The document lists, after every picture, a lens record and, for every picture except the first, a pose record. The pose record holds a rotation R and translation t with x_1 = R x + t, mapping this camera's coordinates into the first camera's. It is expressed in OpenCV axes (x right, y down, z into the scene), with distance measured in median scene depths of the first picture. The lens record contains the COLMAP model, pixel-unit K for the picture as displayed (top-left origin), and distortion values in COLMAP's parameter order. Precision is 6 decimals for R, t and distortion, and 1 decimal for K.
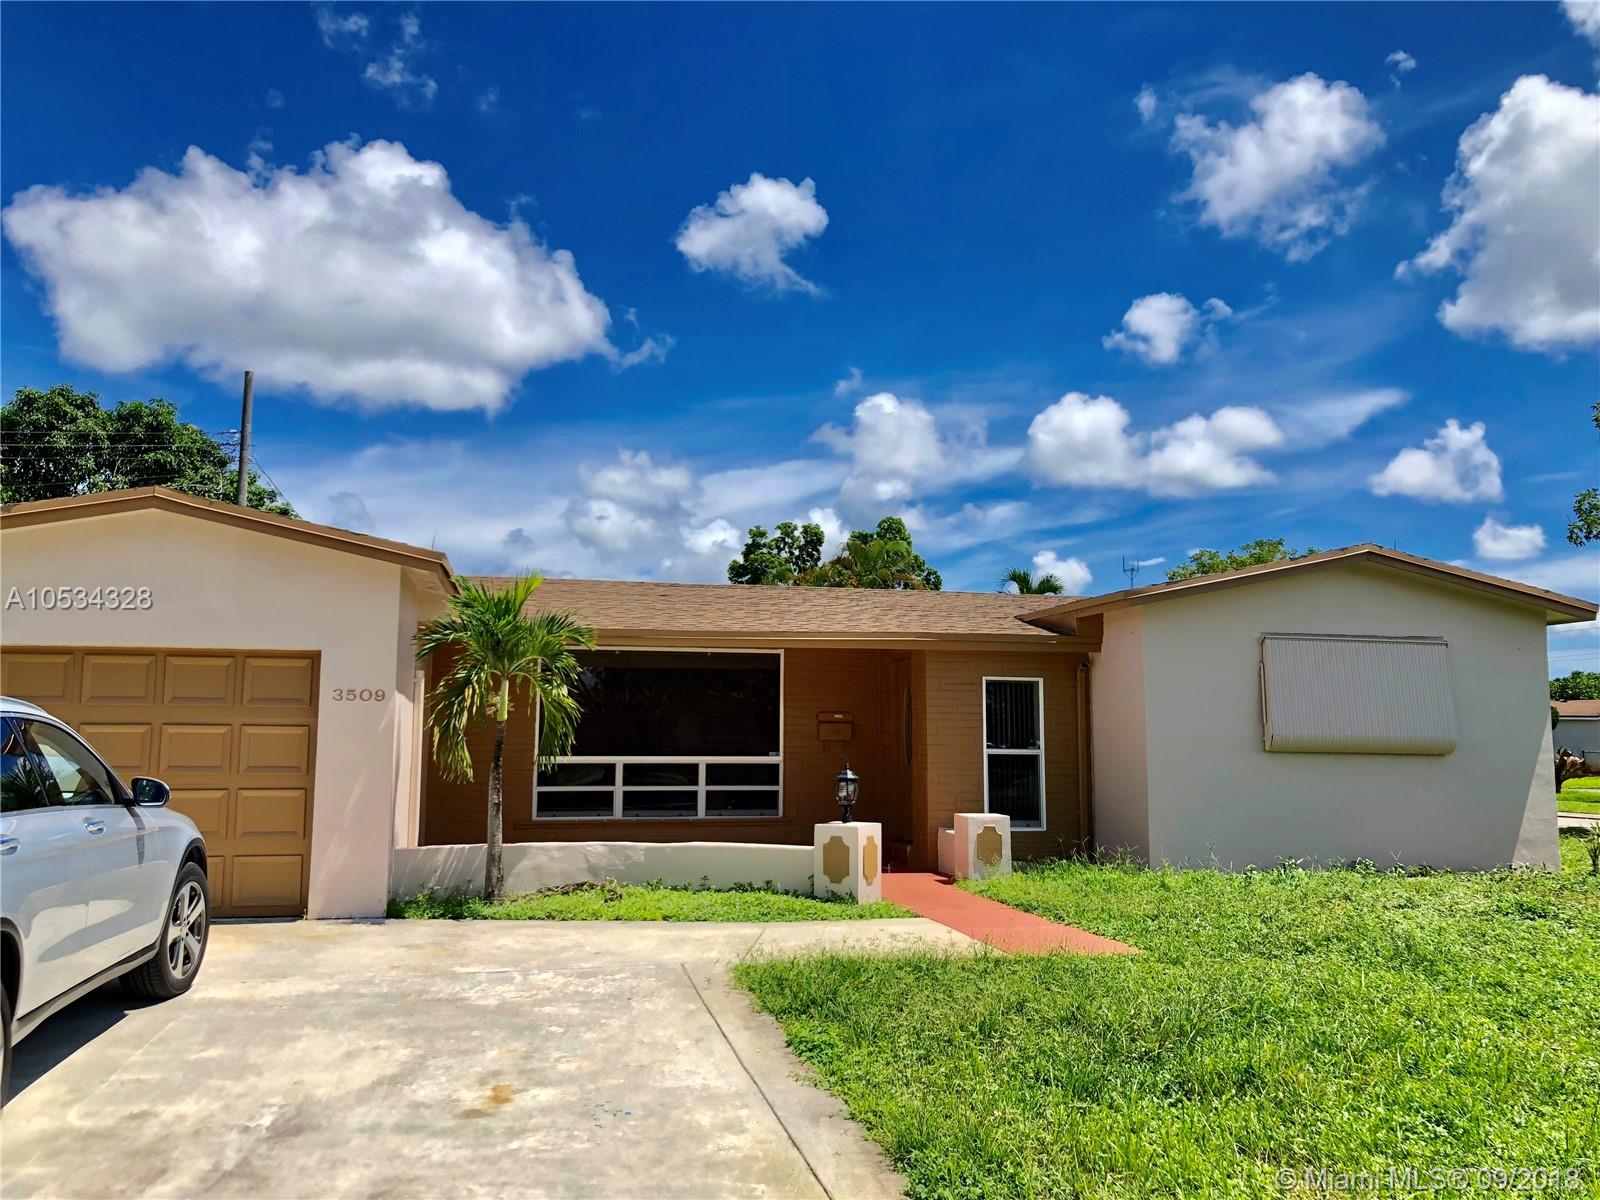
lens RADIAL K [[1306.6, 0, 800.0], [0, 1306.6, 600.0], [0, 0, 1]] dist [0.004550, -0.000537]
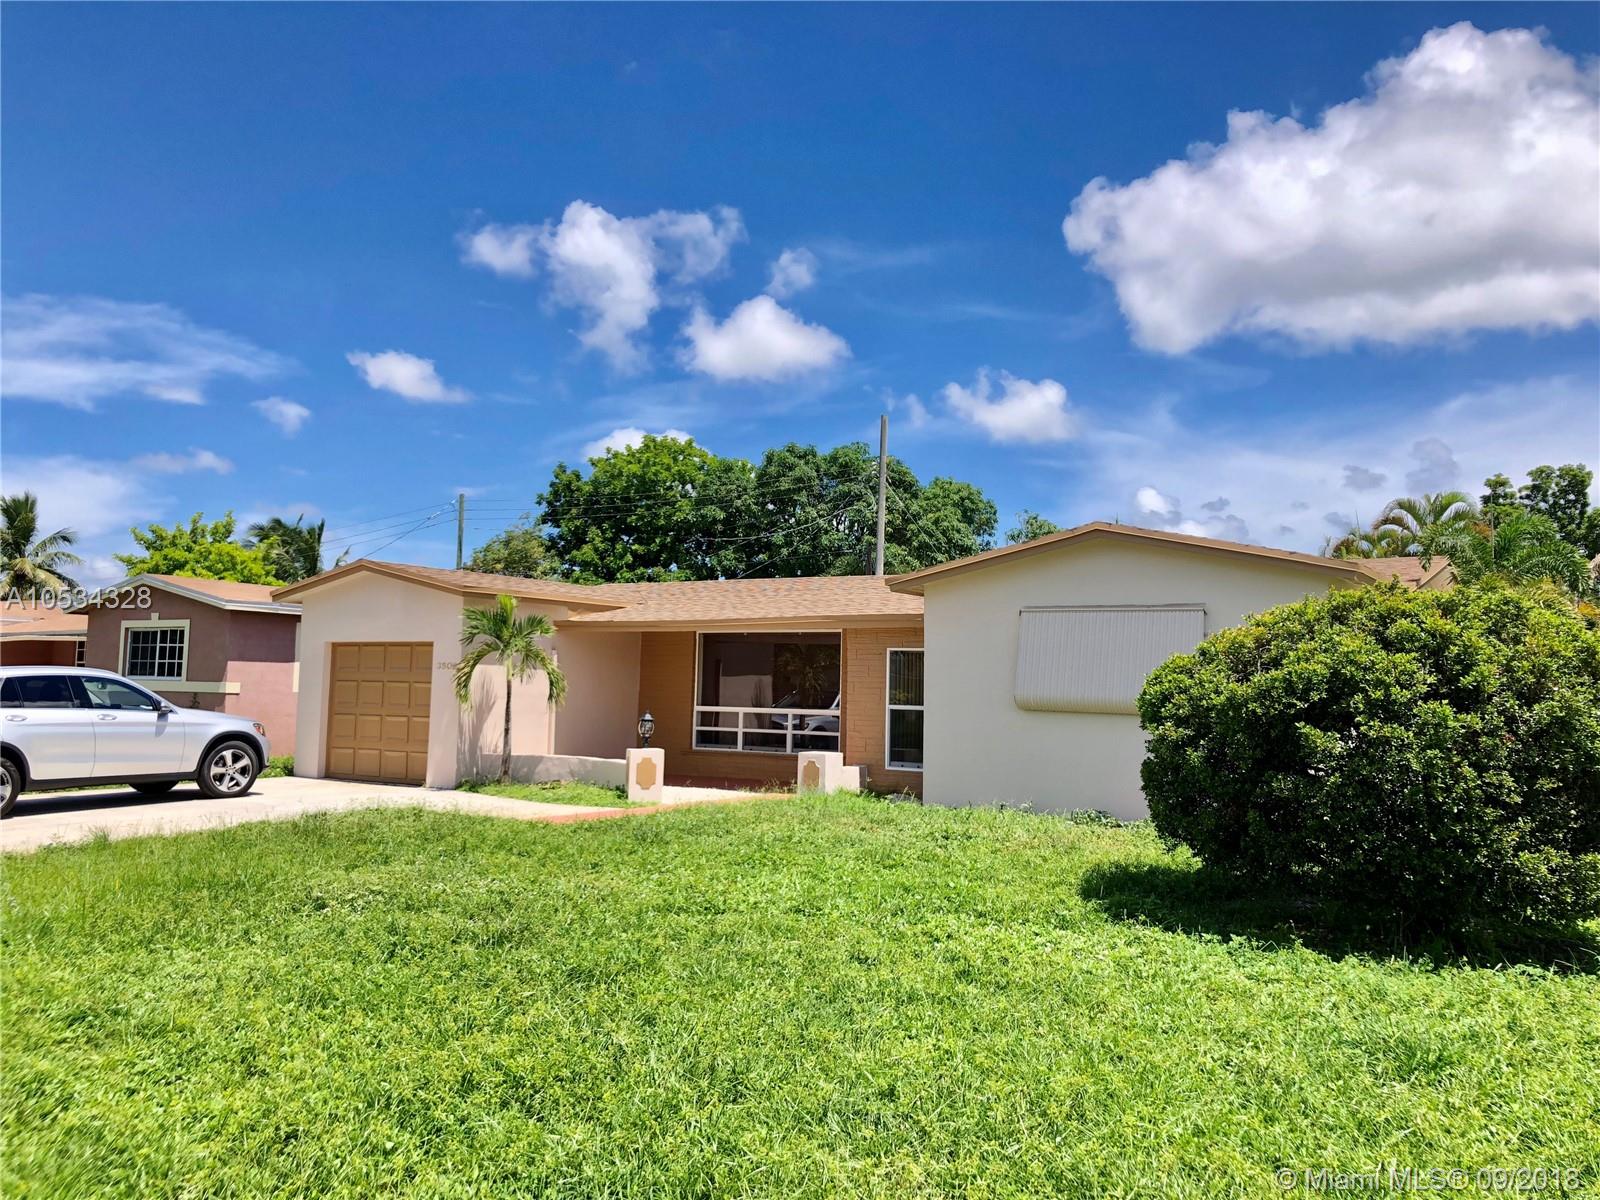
lens RADIAL K [[1302.1, 0, 800.1], [0, 1302.1, 691.8], [0, 0, 1]] dist [0.113670, 0.001279]
pose [[0.722819, 0.009677, -0.690970, 0.993142], [0.057129, 0.995642, 0.073706, 0.003443], [0.688672, -0.092750, 0.719116, 0.037902]]
